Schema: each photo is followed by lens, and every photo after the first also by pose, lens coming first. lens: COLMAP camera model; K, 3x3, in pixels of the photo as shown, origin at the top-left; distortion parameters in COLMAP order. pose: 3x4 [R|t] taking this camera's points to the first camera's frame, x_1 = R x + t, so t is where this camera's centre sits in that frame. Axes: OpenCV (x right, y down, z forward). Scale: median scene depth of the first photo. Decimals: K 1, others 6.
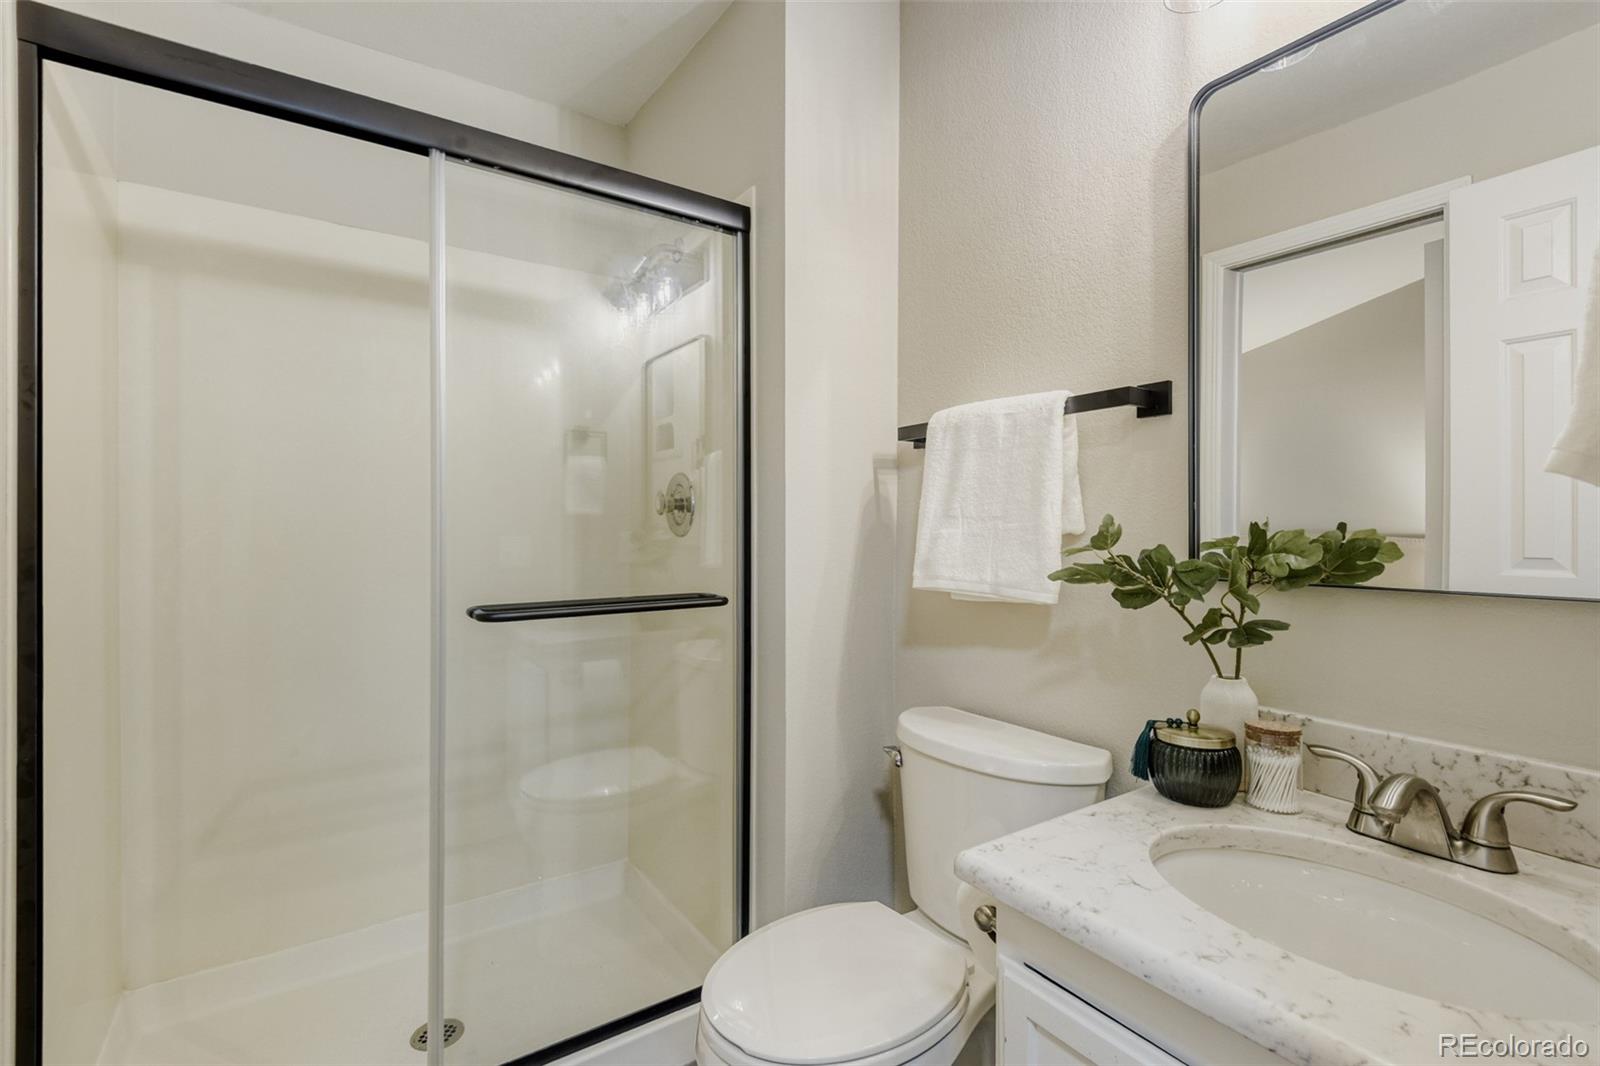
lens RADIAL K [[739.0, 0, 793.7], [0, 739.0, 527.3], [0, 0, 1]] dist [0.020365, -0.016069]
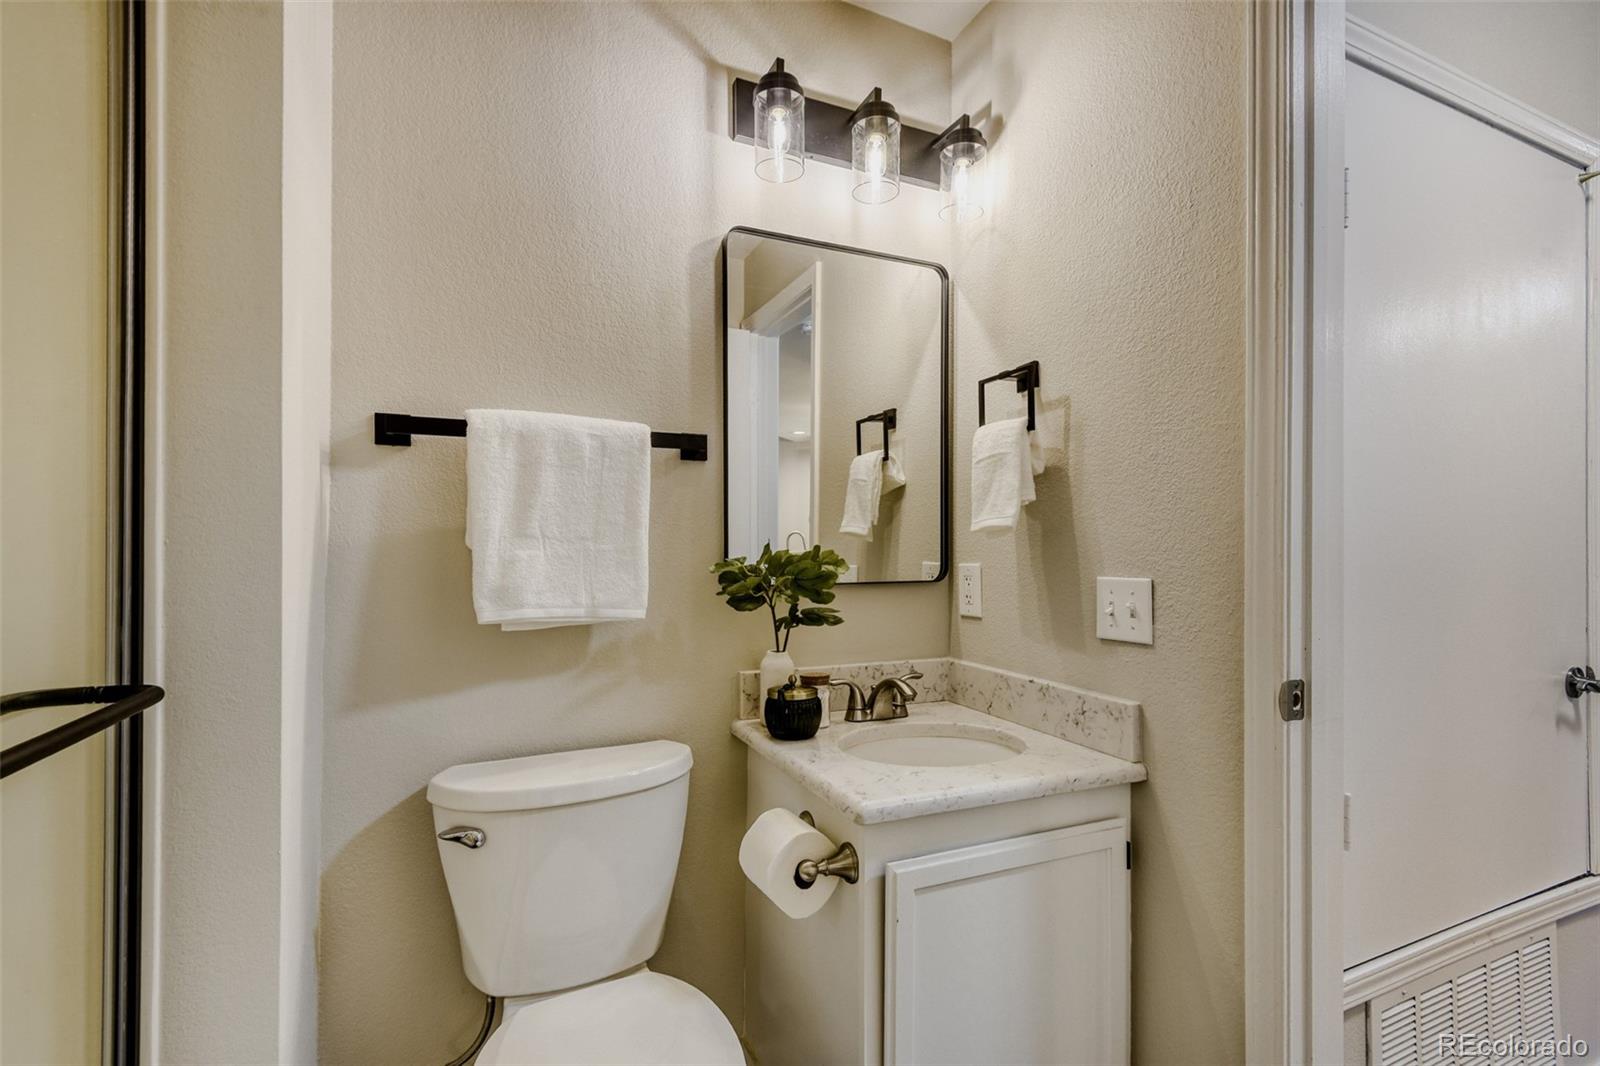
lens RADIAL K [[739.0, 0, 795.3], [0, 739.0, 541.7], [0, 0, 1]] dist [0.020365, -0.016069]
pose [[0.135039, 0.008152, 0.990807, -0.676372], [-0.002241, 0.999966, -0.007922, -0.001908], [-0.990838, -0.001150, 0.135053, 0.611774]]
